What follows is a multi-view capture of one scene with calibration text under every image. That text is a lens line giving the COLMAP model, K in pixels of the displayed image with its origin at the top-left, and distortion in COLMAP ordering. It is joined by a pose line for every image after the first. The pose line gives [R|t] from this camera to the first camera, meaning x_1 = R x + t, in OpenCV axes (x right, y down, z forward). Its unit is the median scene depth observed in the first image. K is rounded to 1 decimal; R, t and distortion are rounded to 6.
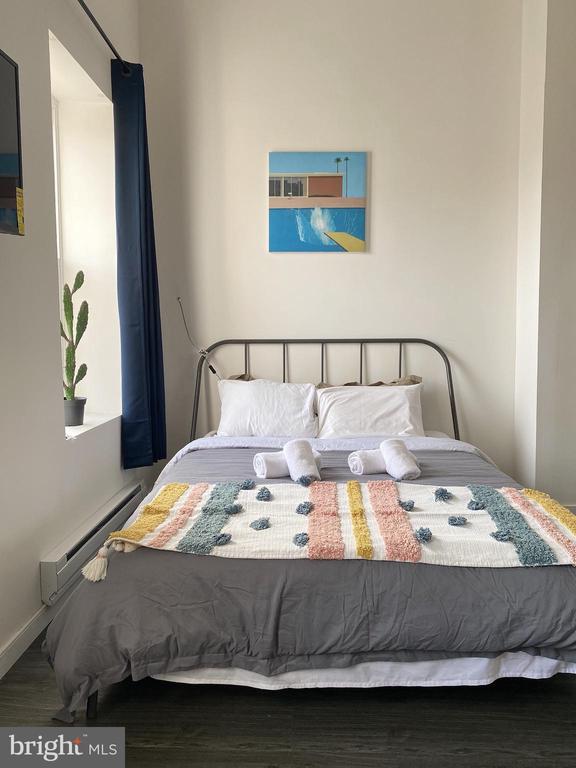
lens RADIAL K [[588.2, 0, 285.6], [0, 588.2, 379.5], [0, 0, 1]] dist [0.061067, -0.094971]
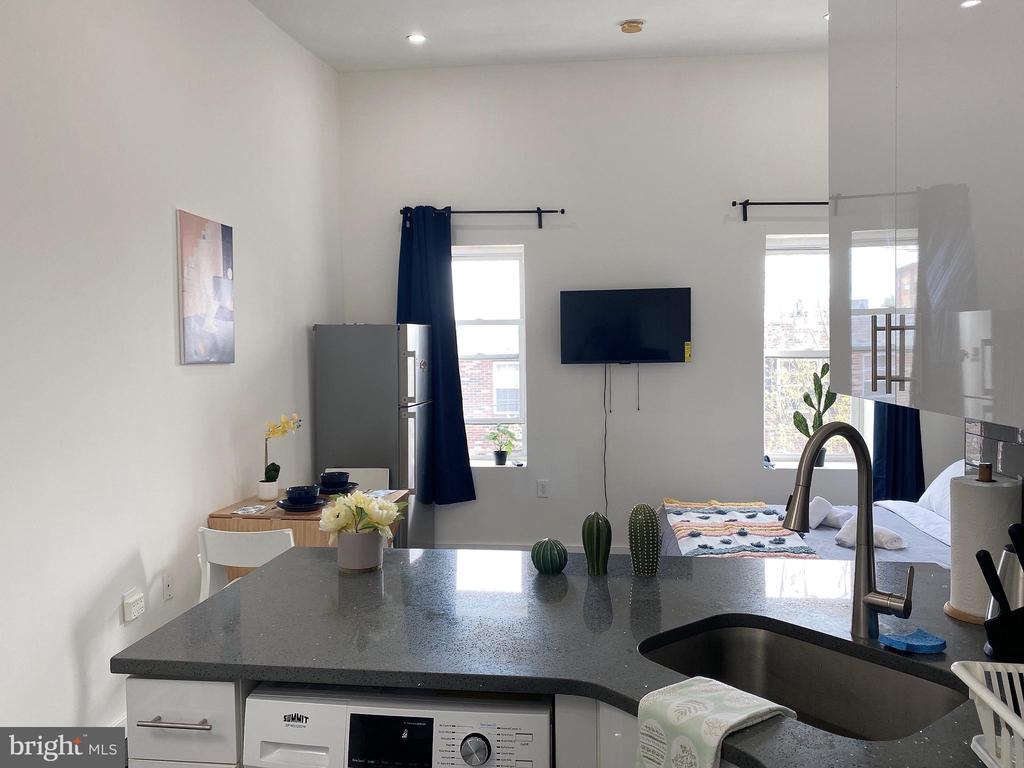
lens RADIAL K [[784.3, 0, 510.5], [0, 784.3, 383.8], [0, 0, 1]] dist [0.061067, -0.094971]
pose [[-0.081523, 0.053135, -0.995254, 1.433140], [-0.077060, 0.995253, 0.059447, -0.160983], [0.993688, 0.081541, -0.077041, 0.318849]]
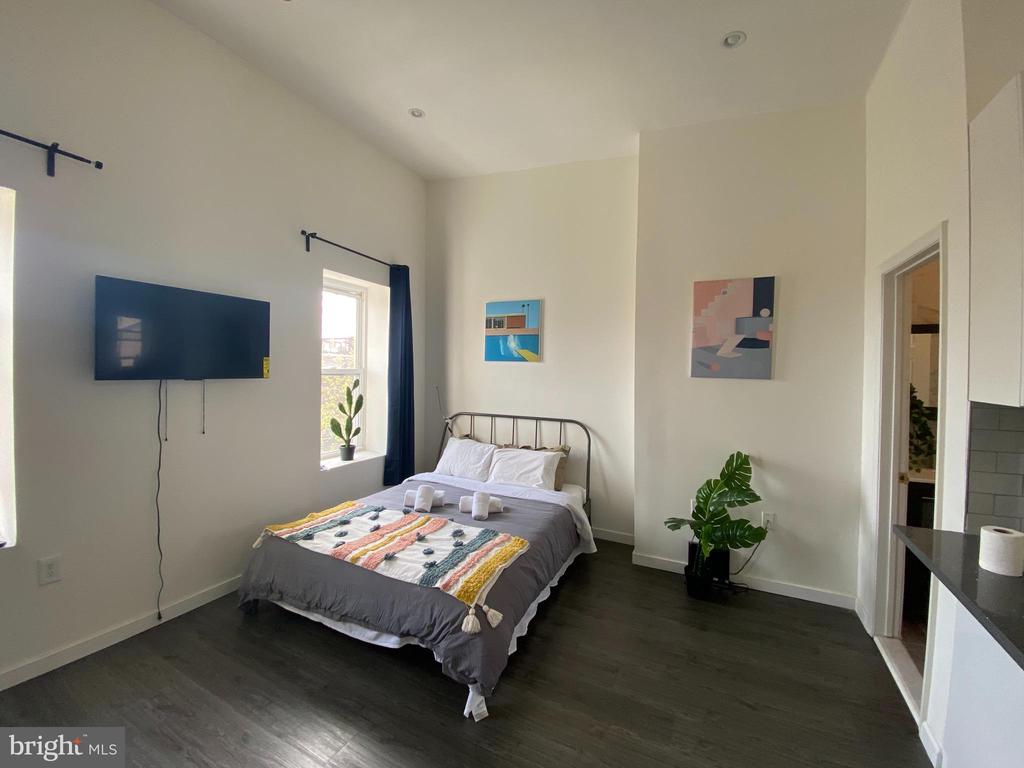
lens RADIAL K [[413.5, 0, 512.4], [0, 413.5, 374.4], [0, 0, 1]] dist [0.046450, -0.032856]
pose [[0.908646, 0.022347, -0.416969, 0.574973], [-0.056634, 0.995935, -0.070040, -0.112936], [0.413709, 0.087256, 0.906218, -0.013501]]
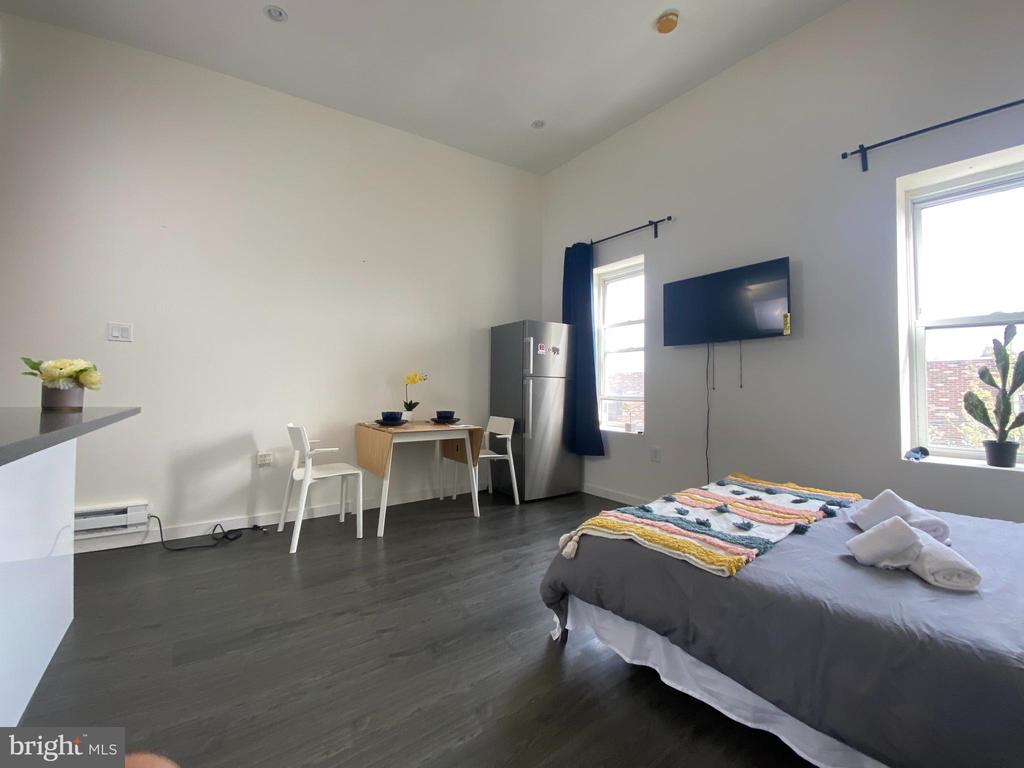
lens RADIAL K [[413.5, 0, 512.4], [0, 413.5, 374.4], [0, 0, 1]] dist [0.046450, -0.032856]
pose [[-0.766442, -0.040600, -0.641030, 0.701759], [-0.070285, 0.997309, 0.020870, -0.037692], [0.638457, 0.061050, -0.767232, 0.855267]]
